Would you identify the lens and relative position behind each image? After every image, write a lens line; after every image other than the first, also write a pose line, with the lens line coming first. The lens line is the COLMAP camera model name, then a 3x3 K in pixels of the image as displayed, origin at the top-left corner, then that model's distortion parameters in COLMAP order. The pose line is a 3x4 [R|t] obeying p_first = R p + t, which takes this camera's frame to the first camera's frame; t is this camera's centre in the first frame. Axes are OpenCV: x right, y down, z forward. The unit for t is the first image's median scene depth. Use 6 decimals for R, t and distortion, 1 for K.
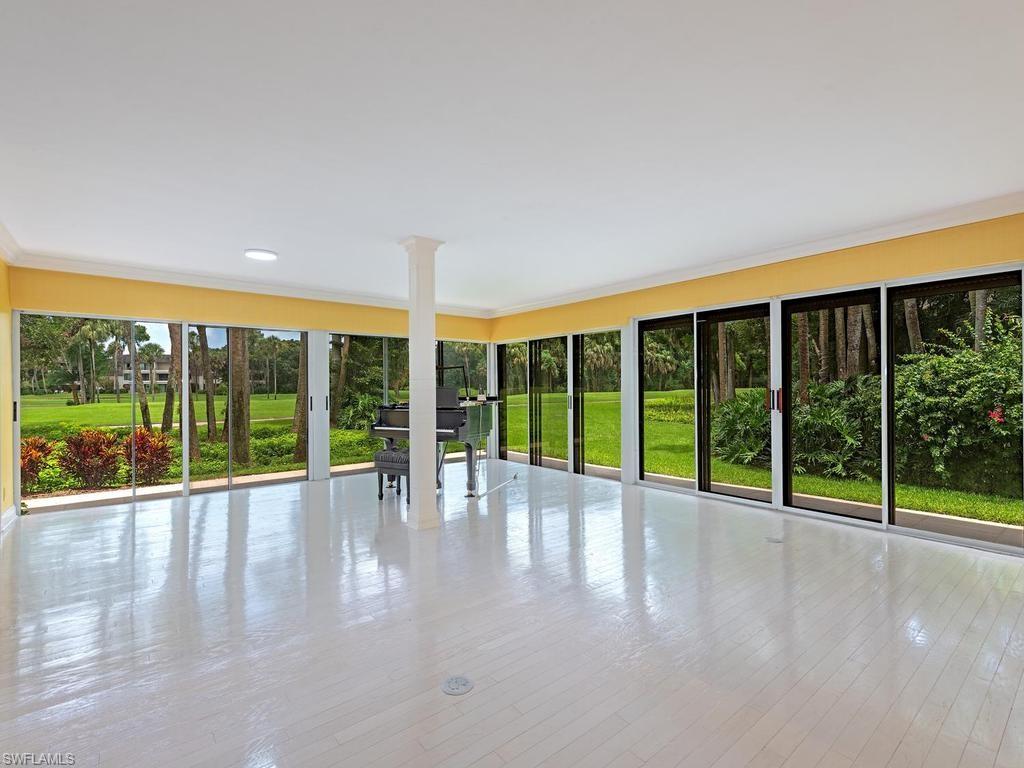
lens RADIAL K [[496.7, 0, 514.8], [0, 496.7, 385.6], [0, 0, 1]] dist [0.015464, -0.000150]
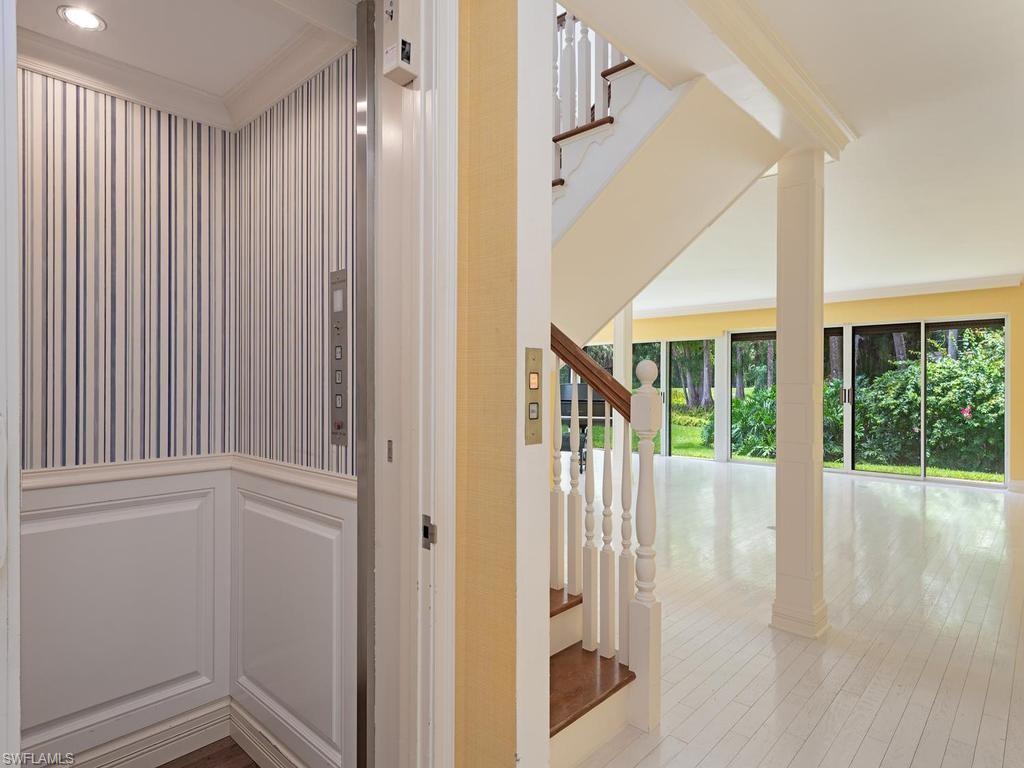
lens RADIAL K [[586.7, 0, 513.9], [0, 586.7, 383.7], [0, 0, 1]] dist [-0.007126, -0.001691]
pose [[0.992205, 0.013597, 0.123870, -0.325588], [-0.014253, 0.999889, 0.004408, -0.000283], [-0.123796, -0.006139, 0.992289, -0.277949]]
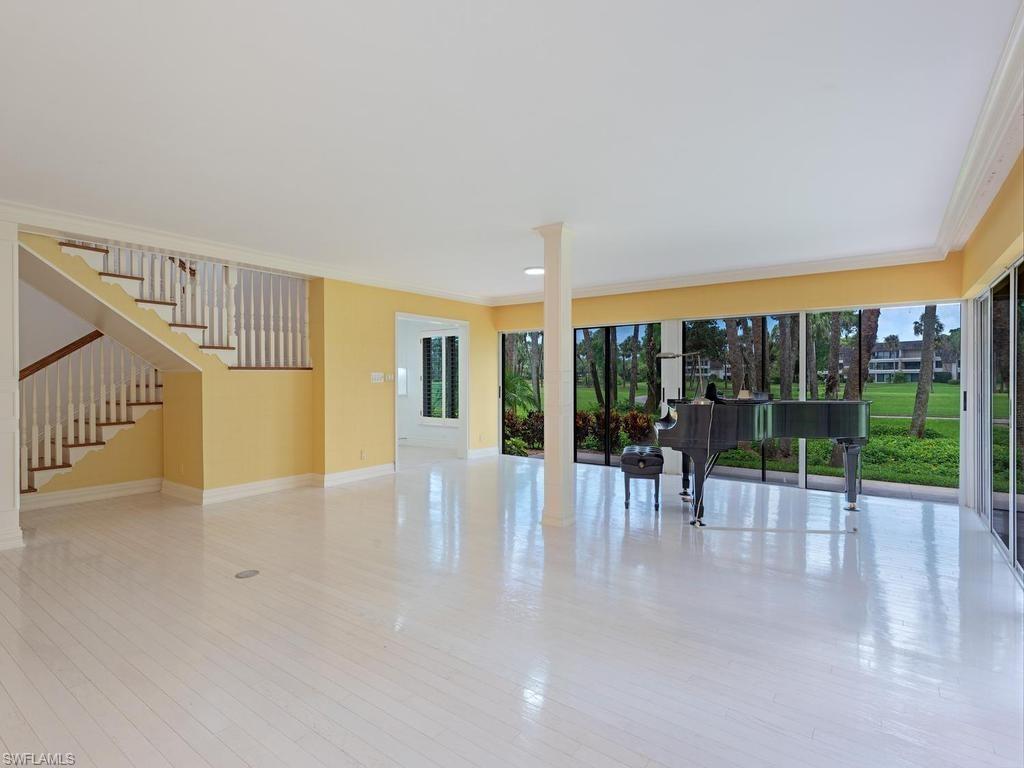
lens RADIAL K [[521.0, 0, 514.2], [0, 521.0, 381.1], [0, 0, 1]] dist [0.013085, -0.000434]
pose [[0.221194, 0.017573, -0.975072, 0.640388], [-0.005115, 0.999845, 0.016859, -0.006225], [0.975217, 0.001258, 0.221249, 0.566724]]
